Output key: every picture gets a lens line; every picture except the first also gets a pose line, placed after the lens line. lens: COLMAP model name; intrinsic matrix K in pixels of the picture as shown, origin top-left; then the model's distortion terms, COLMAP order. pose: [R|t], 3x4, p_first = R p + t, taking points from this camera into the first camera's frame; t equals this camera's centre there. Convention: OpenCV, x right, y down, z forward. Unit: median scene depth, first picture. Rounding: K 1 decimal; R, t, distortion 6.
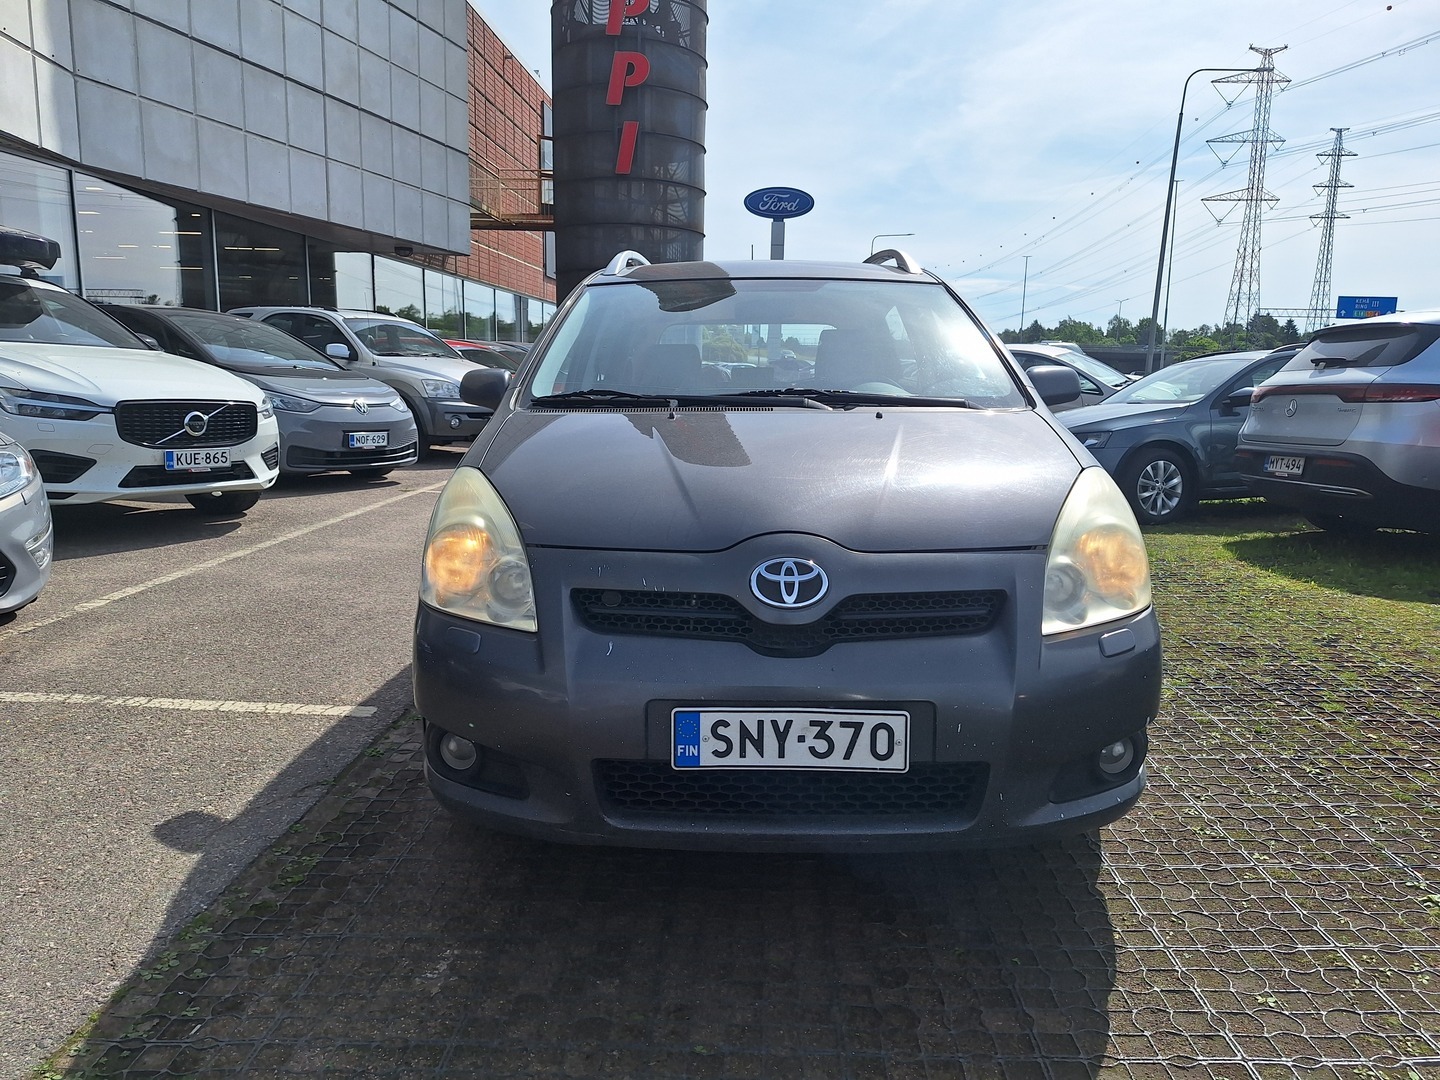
lens RADIAL K [[1032.2, 0, 710.5], [0, 1032.2, 481.3], [0, 0, 1]] dist [0.074497, -0.086843]
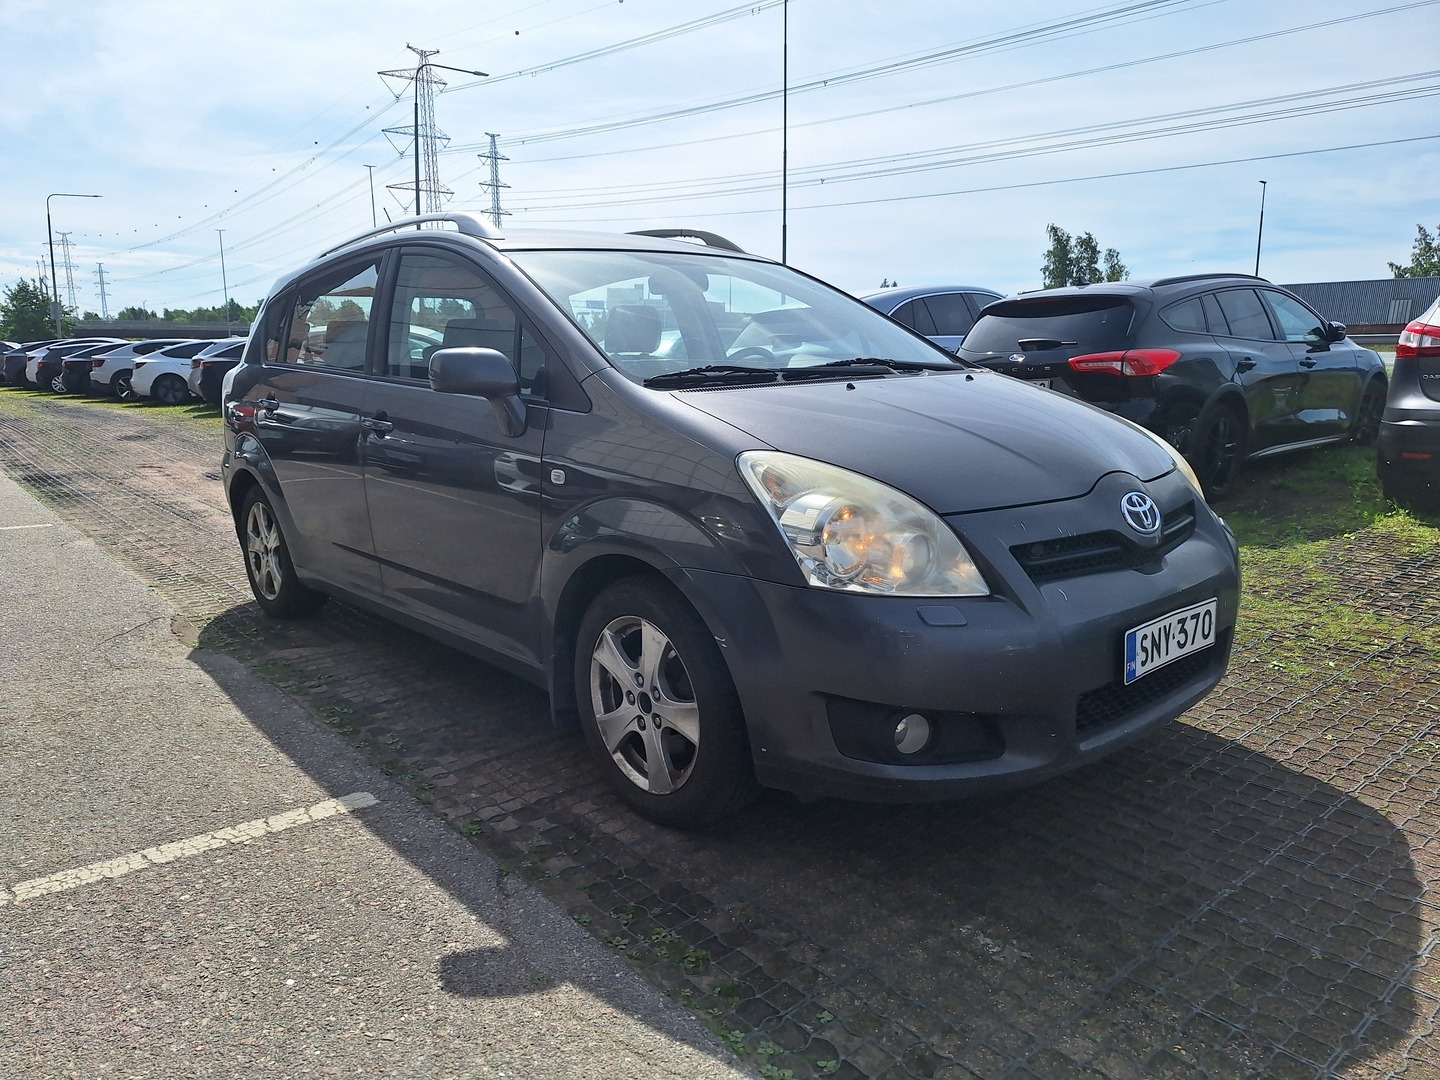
lens RADIAL K [[1032.2, 0, 710.5], [0, 1032.2, 481.3], [0, 0, 1]] dist [0.074497, -0.086843]
pose [[0.736010, -0.107048, 0.668453, -0.731809], [0.094664, 0.993992, 0.054949, -0.034517], [-0.670319, 0.022835, 0.741721, 0.292904]]
